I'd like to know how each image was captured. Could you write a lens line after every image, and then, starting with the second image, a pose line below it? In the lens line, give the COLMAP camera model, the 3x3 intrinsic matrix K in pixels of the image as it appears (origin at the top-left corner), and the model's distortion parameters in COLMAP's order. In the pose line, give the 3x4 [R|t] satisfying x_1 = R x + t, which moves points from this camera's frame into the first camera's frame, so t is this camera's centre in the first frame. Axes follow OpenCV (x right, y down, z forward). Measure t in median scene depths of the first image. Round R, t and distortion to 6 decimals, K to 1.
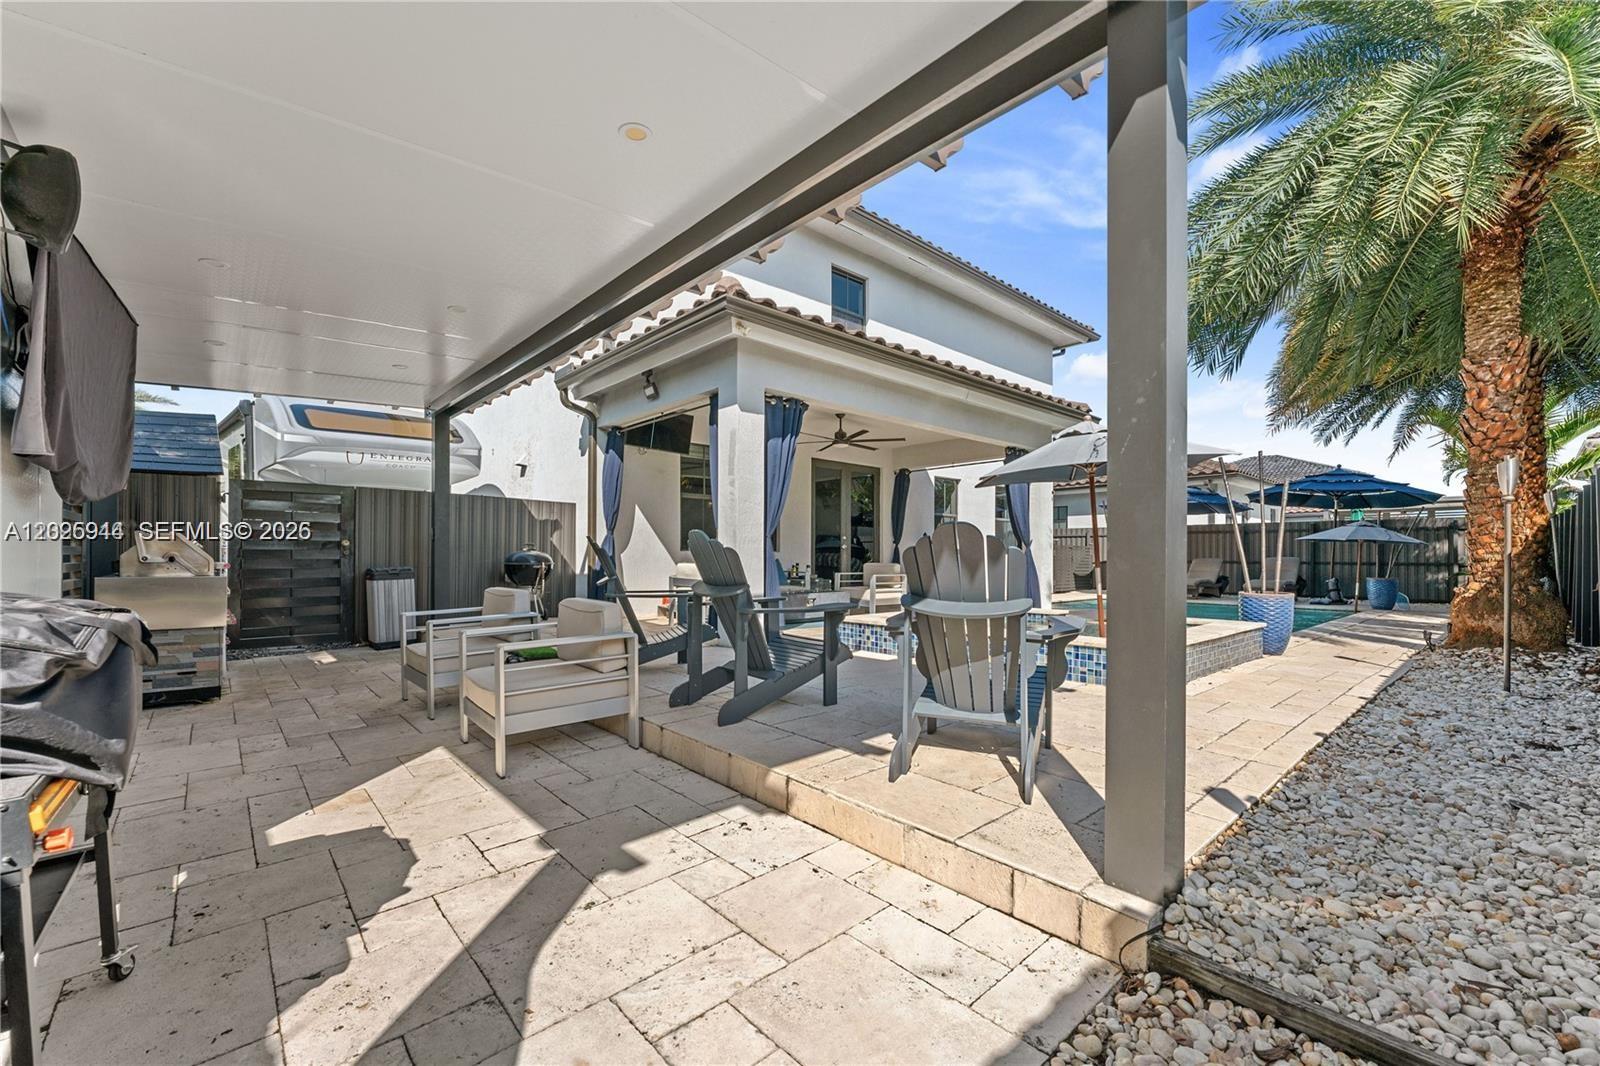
lens RADIAL K [[647.6, 0, 796.5], [0, 647.6, 544.3], [0, 0, 1]] dist [0.004379, -0.001696]
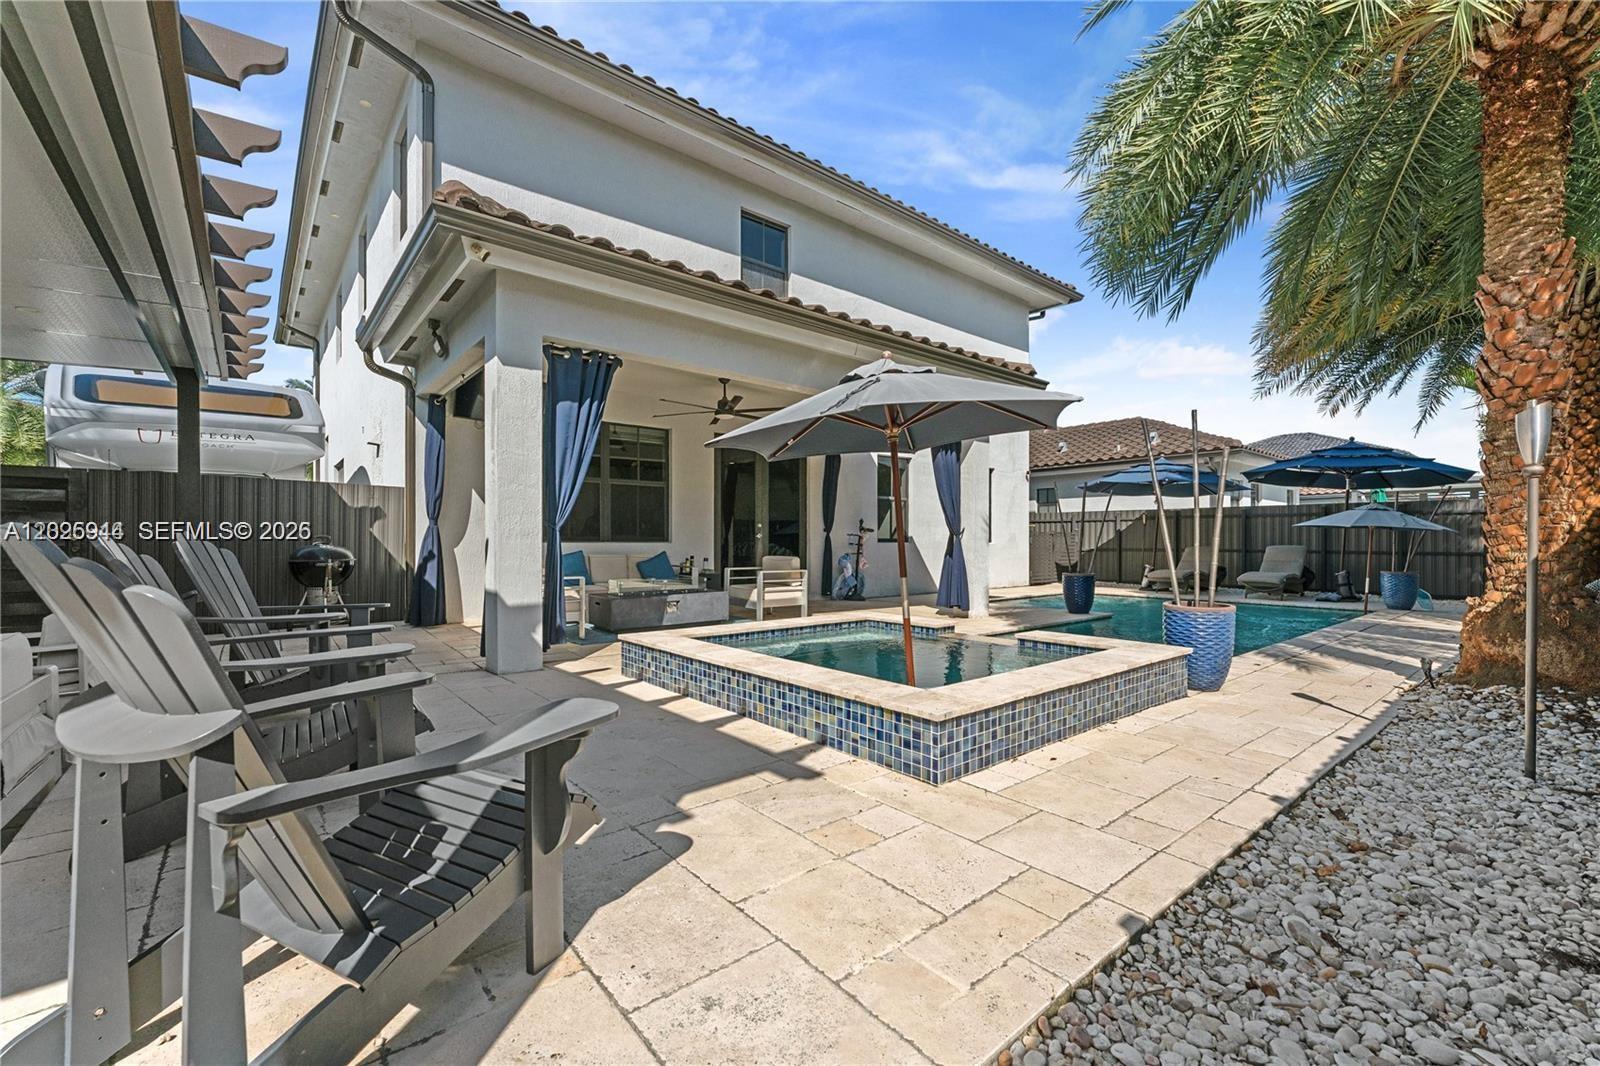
lens RADIAL K [[647.6, 0, 799.3], [0, 647.6, 534.3], [0, 0, 1]] dist [0.004379, -0.001696]
pose [[0.999289, -0.003108, -0.037581, 0.224003], [0.003478, 0.999946, 0.009783, -0.009311], [0.037548, -0.009907, 0.999246, 0.189245]]
